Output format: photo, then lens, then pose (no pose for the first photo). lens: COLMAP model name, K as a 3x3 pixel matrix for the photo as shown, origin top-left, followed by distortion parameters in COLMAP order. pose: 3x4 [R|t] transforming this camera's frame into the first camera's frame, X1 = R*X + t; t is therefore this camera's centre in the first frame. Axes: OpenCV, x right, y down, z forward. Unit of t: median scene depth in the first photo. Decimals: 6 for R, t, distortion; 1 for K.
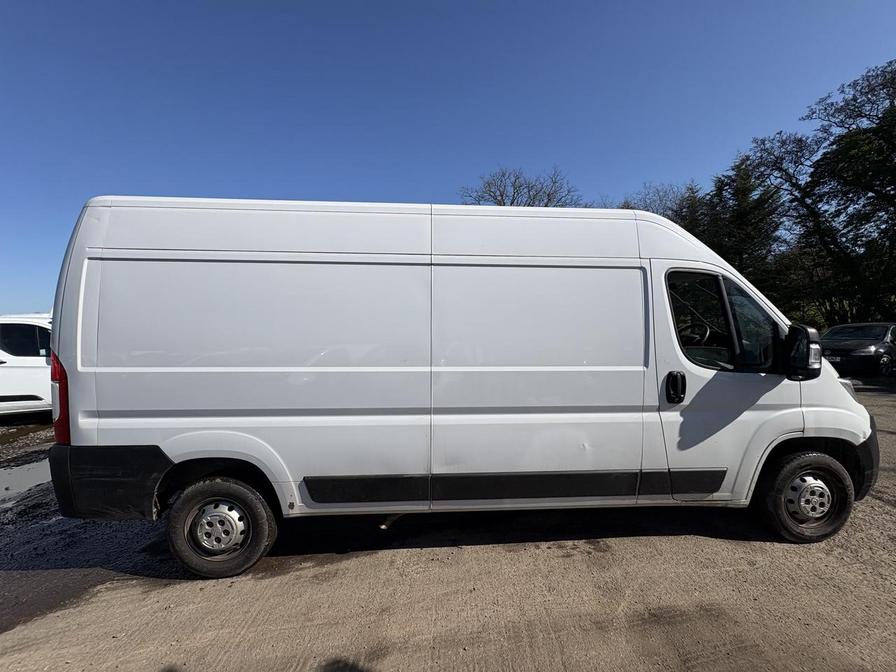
lens RADIAL K [[357.0, 0, 448.1], [0, 357.0, 333.6], [0, 0, 1]] dist [0.002794, -0.000740]
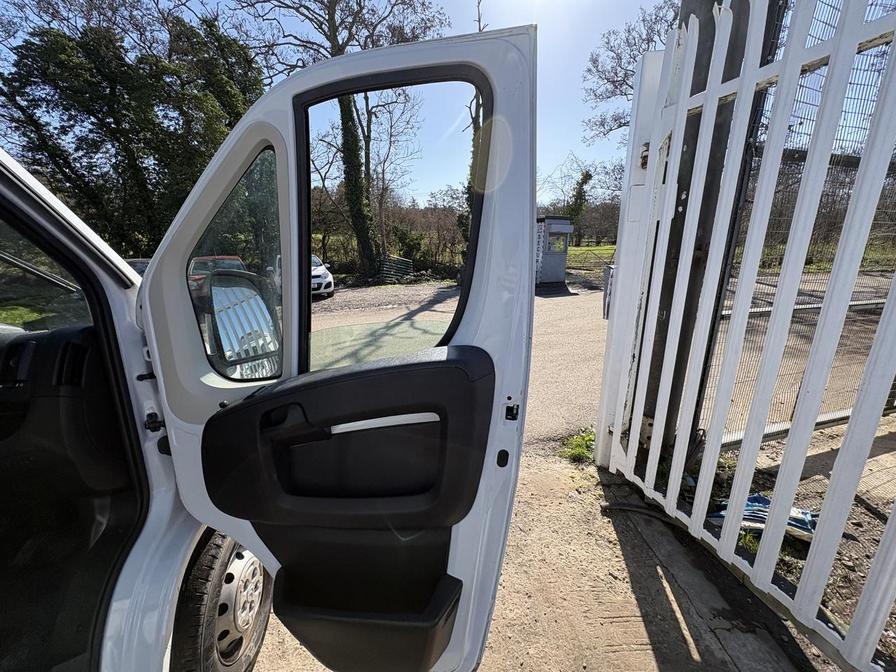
lens RADIAL K [[356.0, 0, 448.2], [0, 356.0, 337.3], [0, 0, 1]] dist [0.000752, 0.000311]
pose [[-0.039476, -0.223189, 0.973976, 0.555934], [0.036303, 0.973771, 0.224613, -0.035562], [-0.998561, 0.044226, -0.030338, 0.685900]]
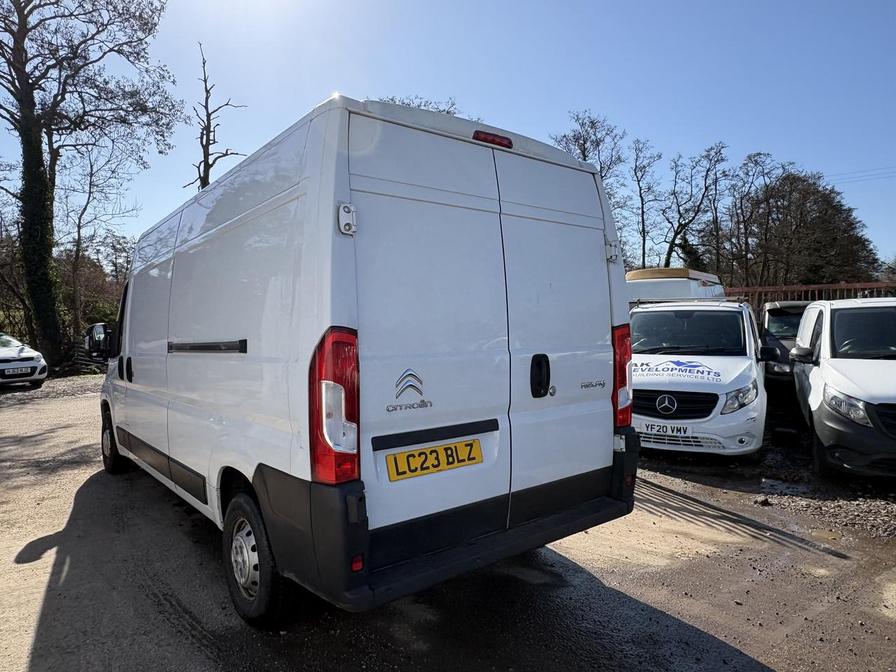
lens RADIAL K [[574.2, 0, 450.6], [0, 574.2, 329.3], [0, 0, 1]] dist [0.003861, 0.001392]
pose [[-0.579133, 0.020047, 0.814987, -1.828065], [0.044437, 0.998988, 0.007004, 0.017852], [-0.814021, 0.040272, -0.579438, 2.034255]]
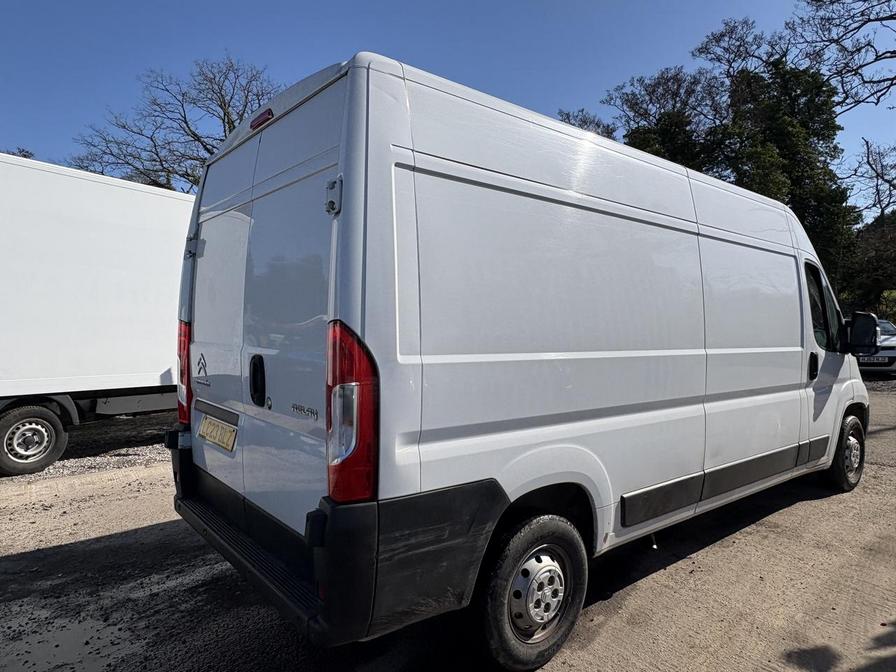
lens RADIAL K [[574.2, 0, 450.6], [0, 574.2, 329.3], [0, 0, 1]] dist [0.003861, 0.001392]
pose [[0.812438, 0.005054, 0.583026, -1.289914], [0.004157, 0.999887, -0.014460, 0.056654], [-0.583033, 0.014172, 0.812325, 0.189208]]
